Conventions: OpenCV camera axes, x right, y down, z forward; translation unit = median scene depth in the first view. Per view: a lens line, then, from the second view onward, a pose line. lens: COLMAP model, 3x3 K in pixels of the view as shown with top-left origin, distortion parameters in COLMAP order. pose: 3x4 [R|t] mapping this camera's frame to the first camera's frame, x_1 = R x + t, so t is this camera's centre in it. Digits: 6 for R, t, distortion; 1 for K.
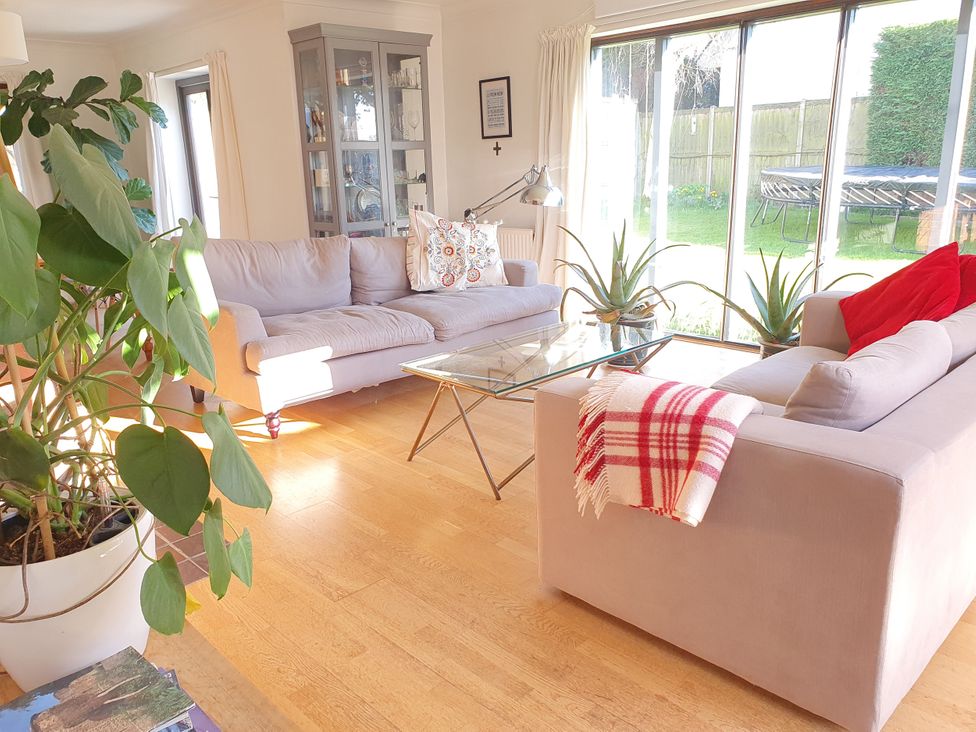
lens RADIAL K [[772.5, 0, 460.6], [0, 772.5, 368.5], [0, 0, 1]] dist [0.062503, -0.027921]
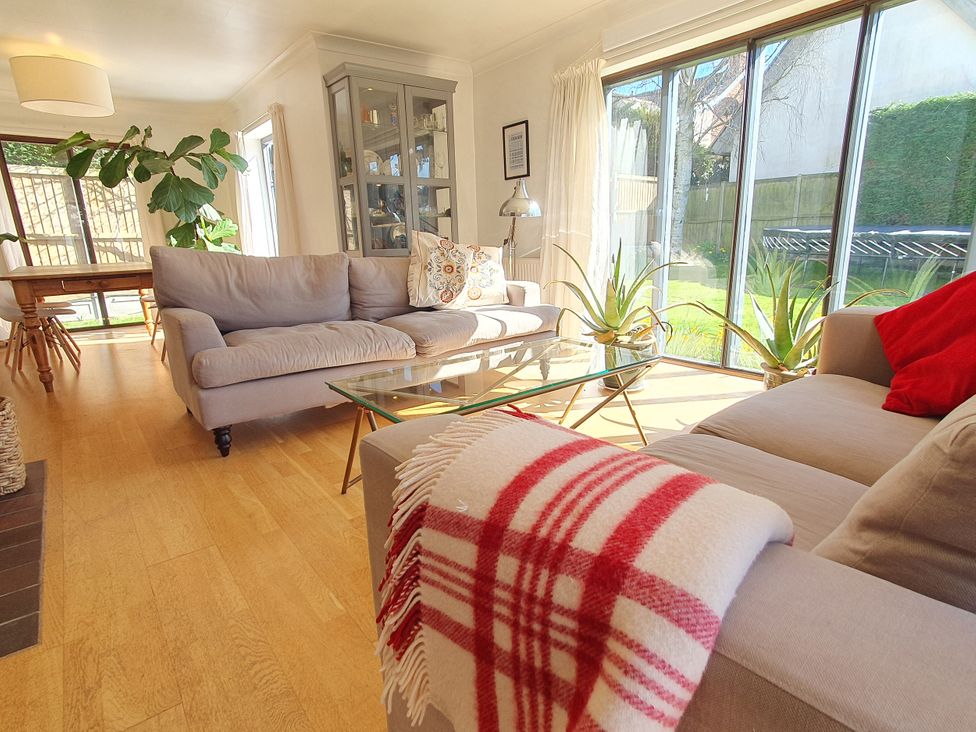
lens RADIAL K [[541.9, 0, 485.8], [0, 541.9, 367.0], [0, 0, 1]] dist [0.020966, 0.003753]
pose [[0.994831, 0.029807, -0.097076, 0.110309], [-0.032420, 0.999150, -0.025444, -0.007962], [0.096235, 0.028459, 0.994952, 0.301968]]
